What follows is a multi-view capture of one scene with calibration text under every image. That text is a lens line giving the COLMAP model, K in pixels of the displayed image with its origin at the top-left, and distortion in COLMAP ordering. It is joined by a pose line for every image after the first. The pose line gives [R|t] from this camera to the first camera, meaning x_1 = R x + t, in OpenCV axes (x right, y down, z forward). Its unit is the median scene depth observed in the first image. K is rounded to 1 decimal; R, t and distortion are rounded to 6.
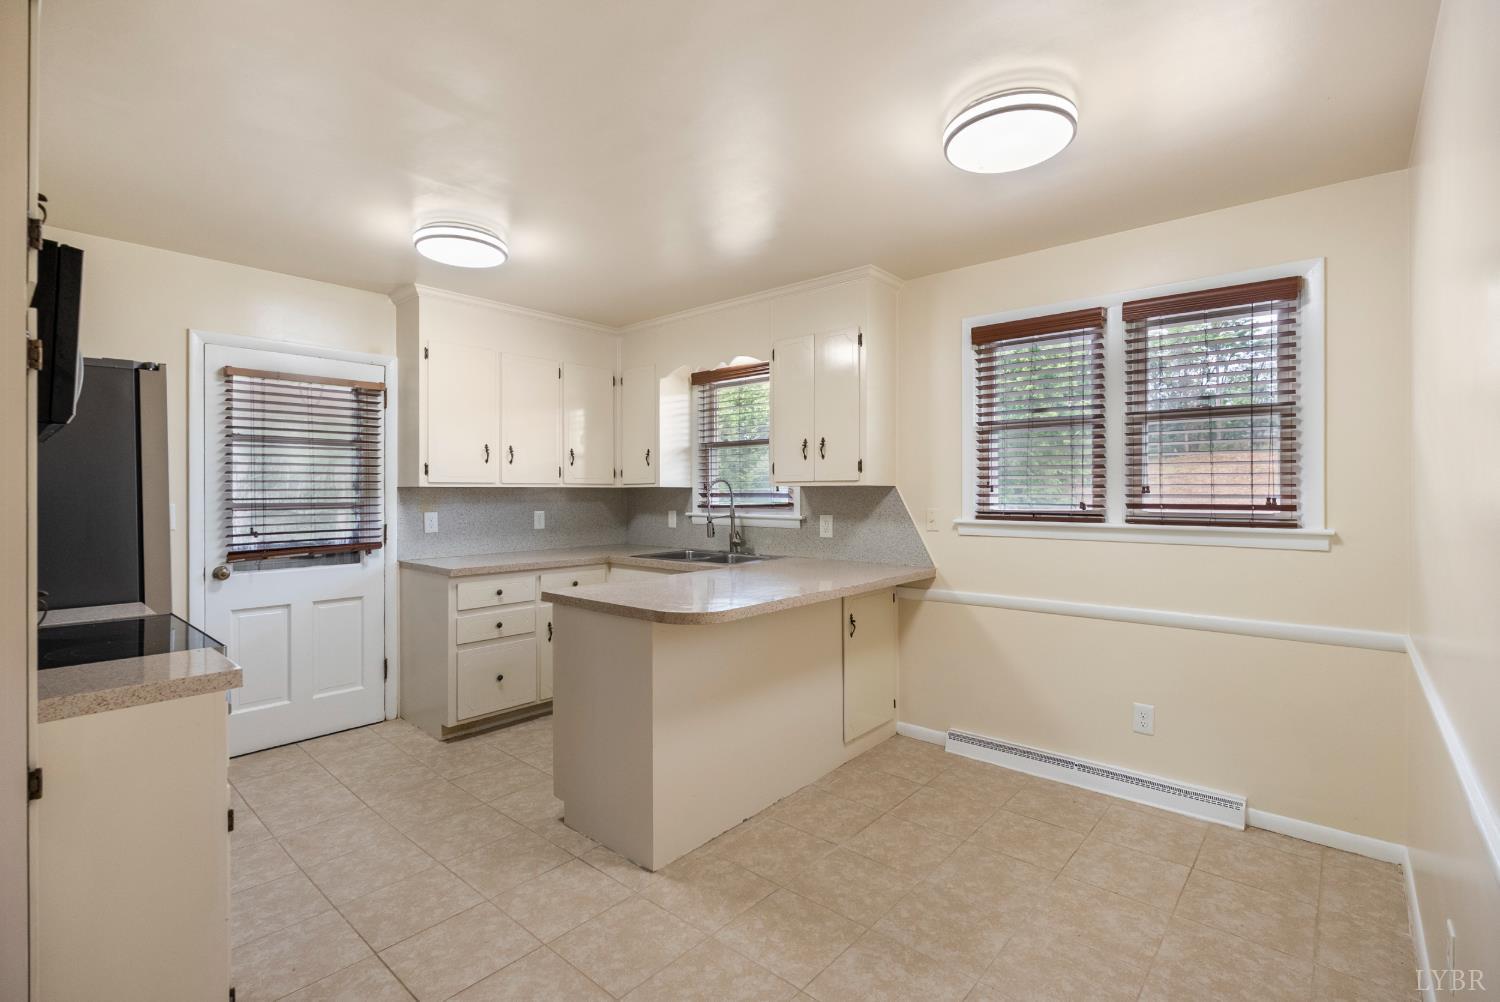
lens RADIAL K [[678.9, 0, 752.2], [0, 678.9, 493.6], [0, 0, 1]] dist [-0.000535, -0.000081]
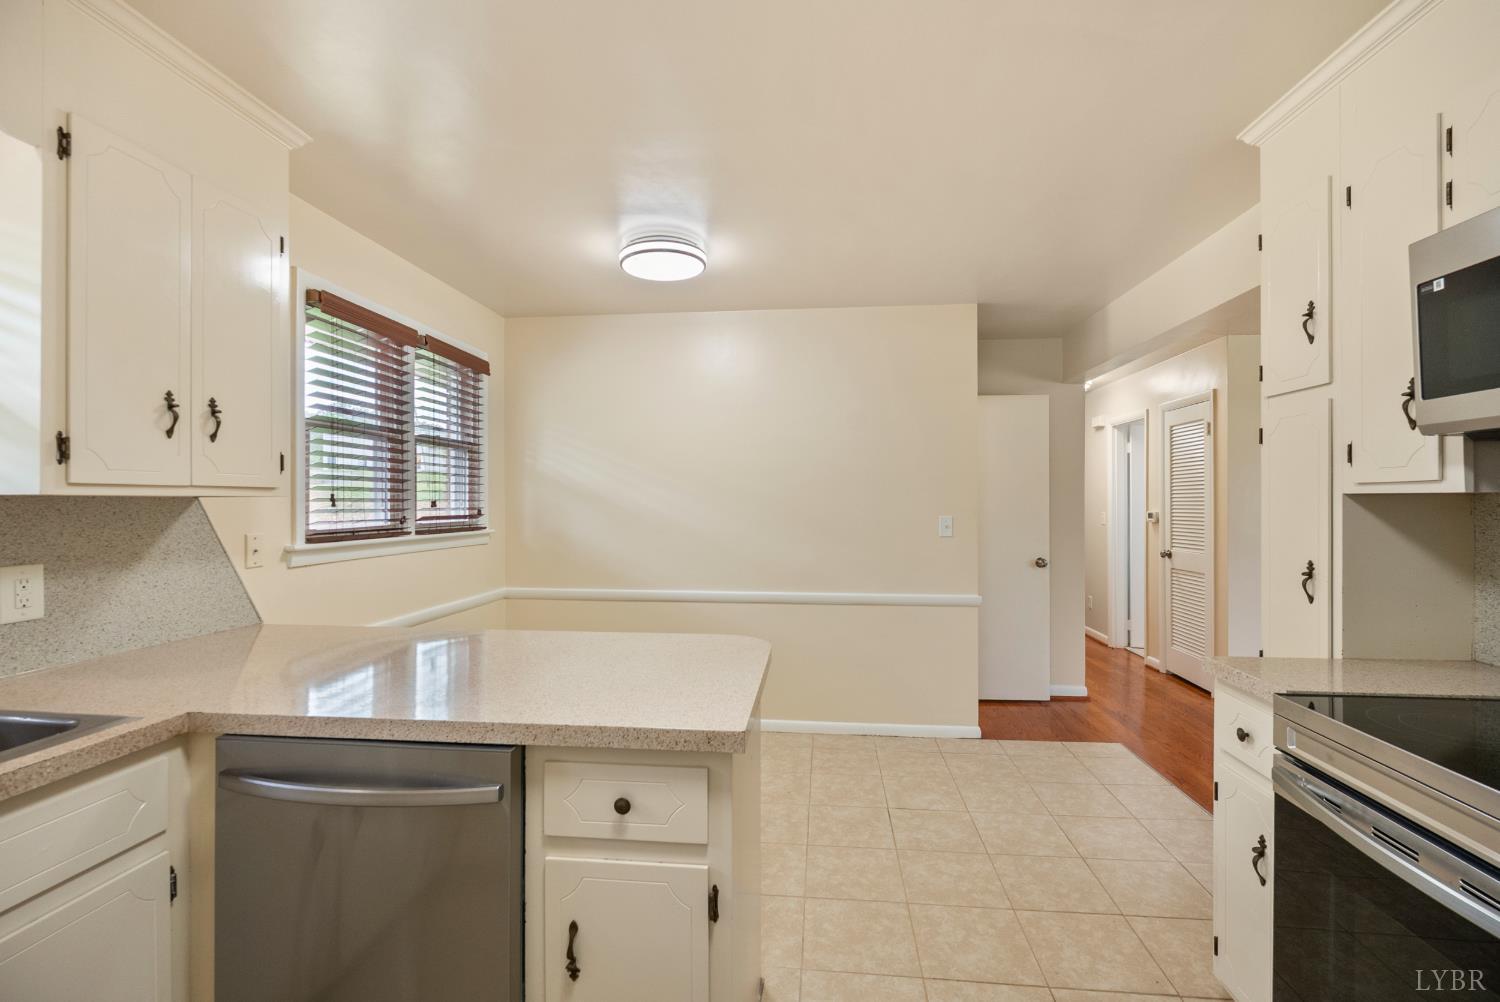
lens RADIAL K [[661.5, 0, 750.0], [0, 661.5, 501.0], [0, 0, 1]] dist [0.000279, -0.000012]
pose [[-0.577948, 0.003233, 0.816067, -0.547055], [0.002414, 0.999995, -0.002252, -0.006223], [-0.816070, 0.000669, -0.577952, 1.023340]]
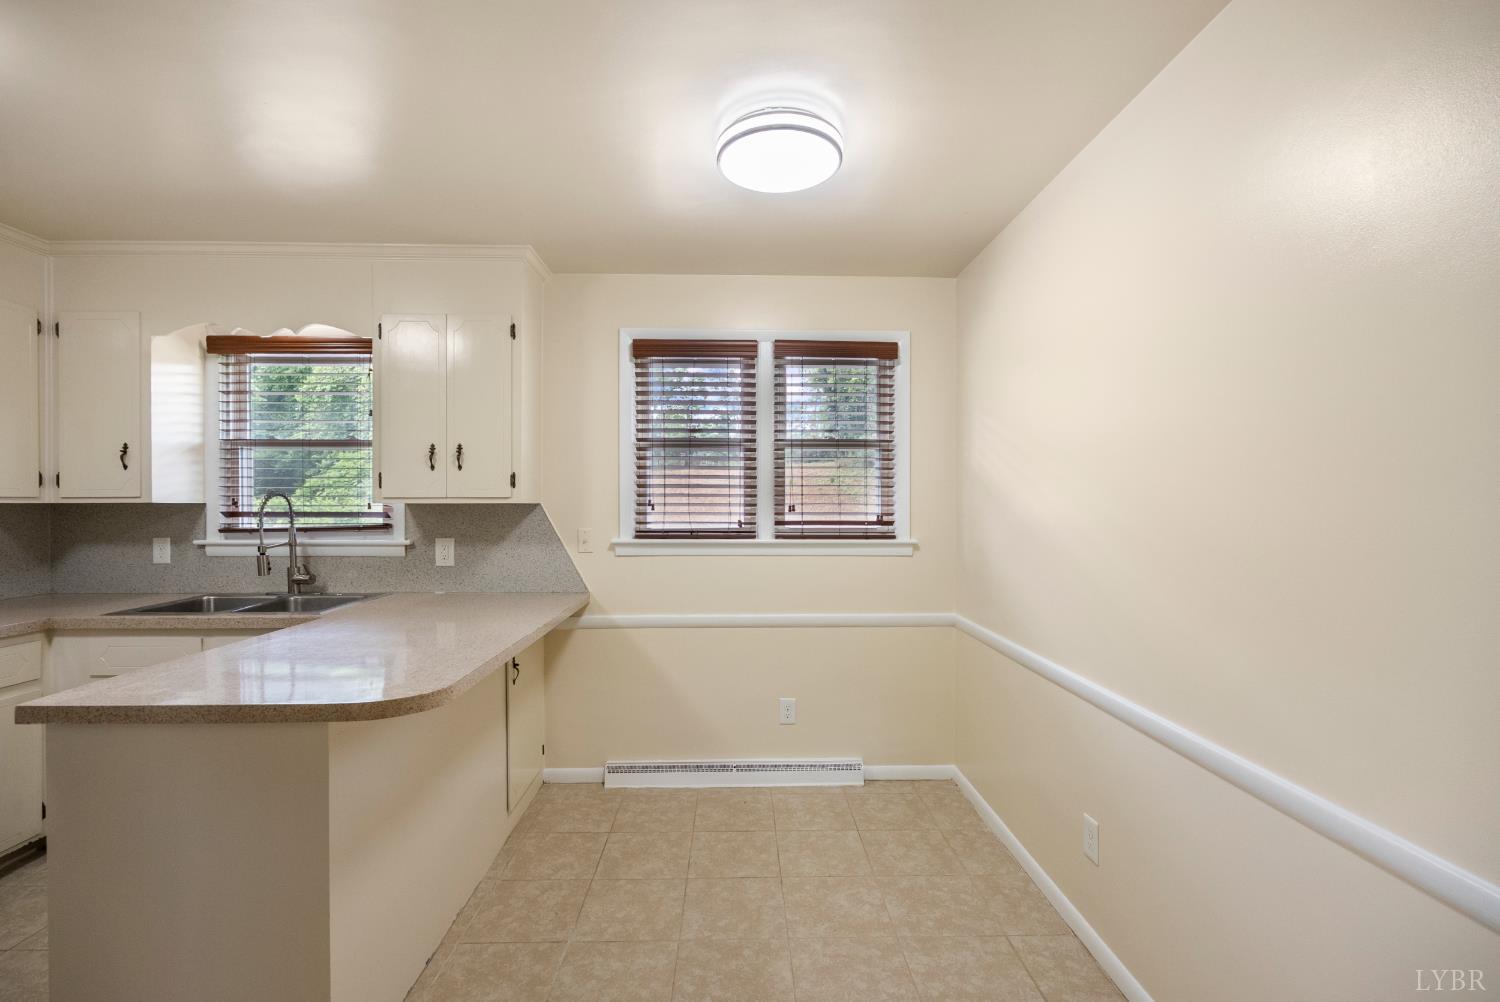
lens RADIAL K [[671.2, 0, 746.0], [0, 671.2, 508.3], [0, 0, 1]] dist [-0.002856, -0.000142]
pose [[0.738775, -0.002160, 0.673948, -0.195461], [0.000216, 0.999996, 0.002968, -0.007980], [-0.673952, -0.002047, 0.738772, 0.189405]]
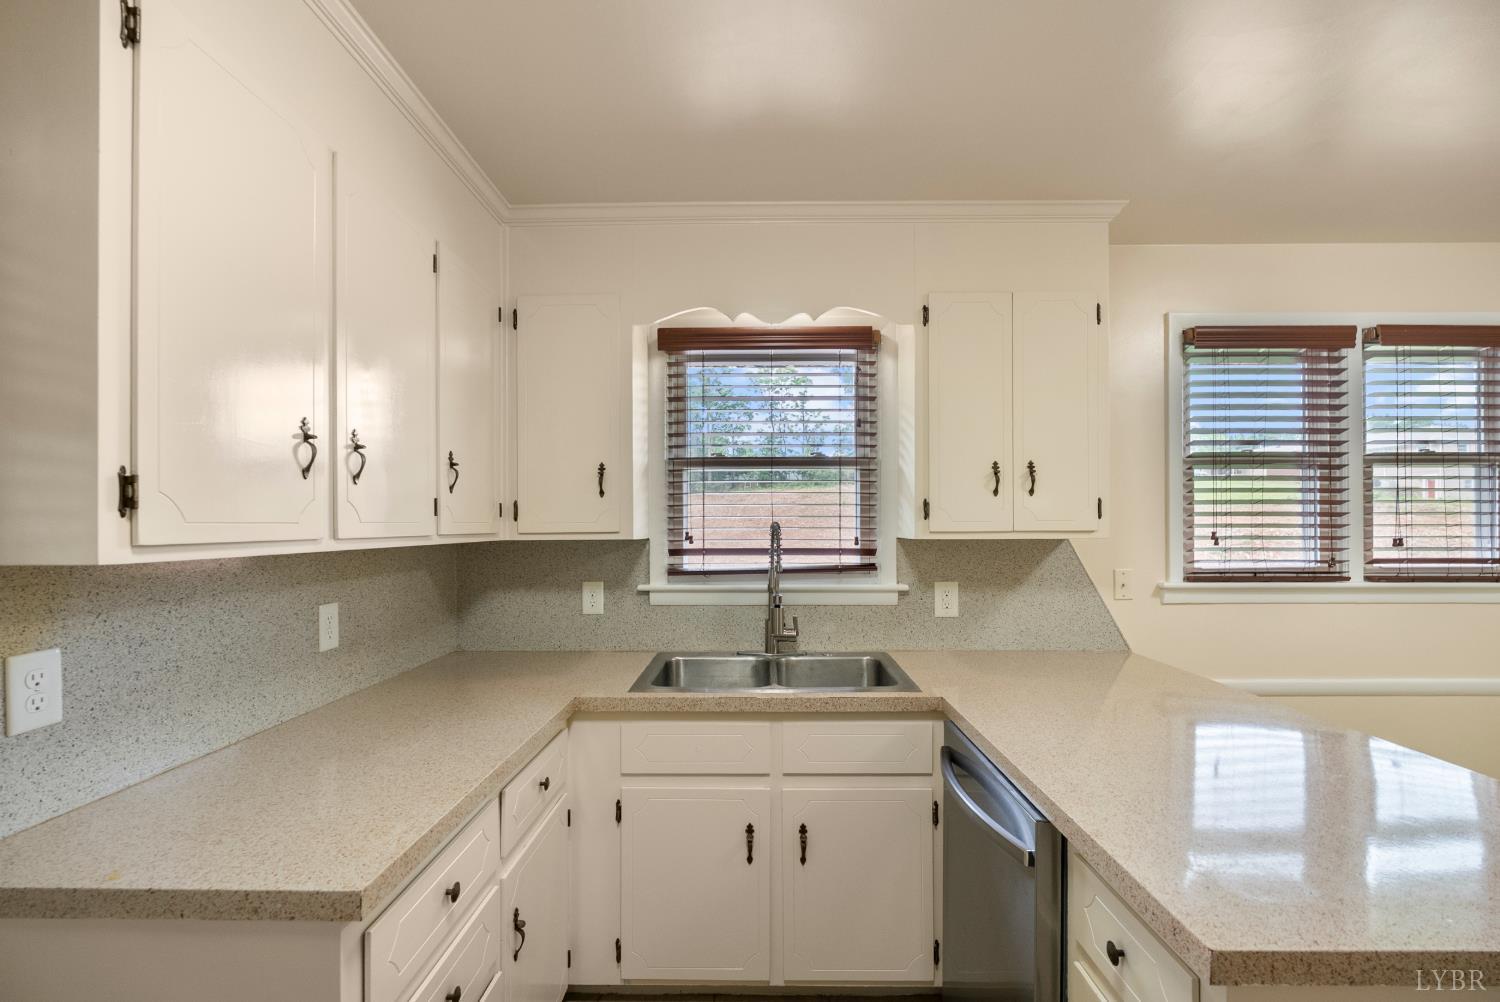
lens RADIAL K [[674.1, 0, 743.6], [0, 674.1, 518.1], [0, 0, 1]] dist [-0.001100, -0.000004]
pose [[0.759640, 0.003995, 0.650332, -0.526776], [0.003686, 0.999939, -0.010449, -0.026499], [-0.650334, 0.010335, 0.759578, 0.751369]]
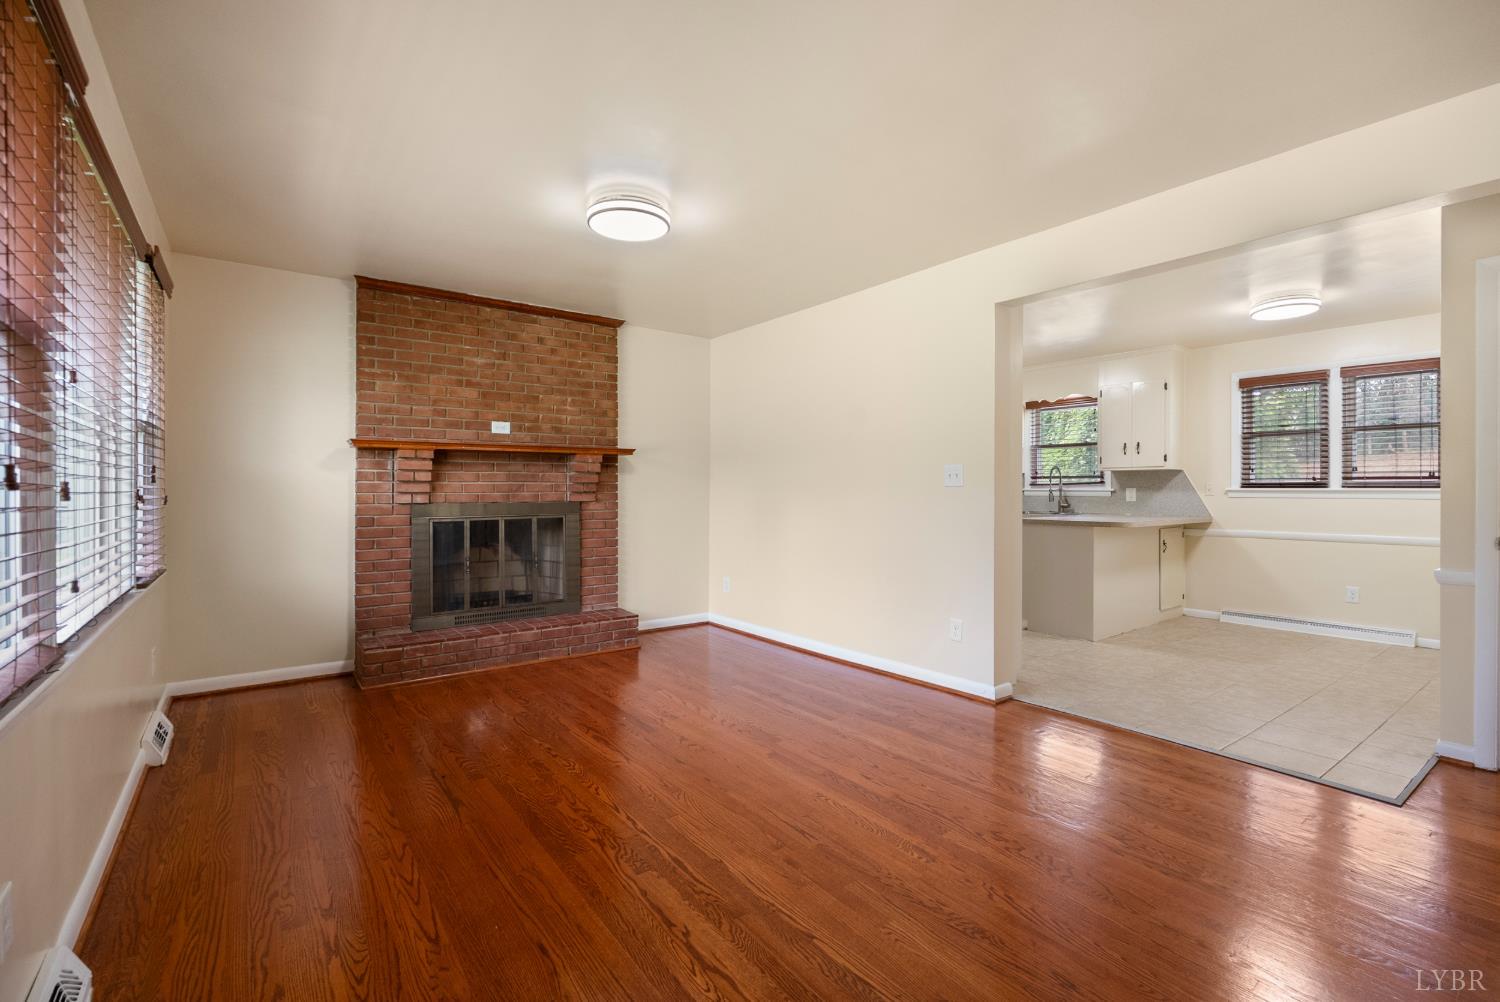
lens RADIAL K [[665.7, 0, 747.0], [0, 665.7, 490.8], [0, 0, 1]] dist [-0.001120, -0.000035]
pose [[0.976826, 0.007167, -0.213915, -0.544922], [-0.008256, 0.999957, -0.004199, 0.062718], [0.213876, 0.005867, 0.976843, -0.942894]]
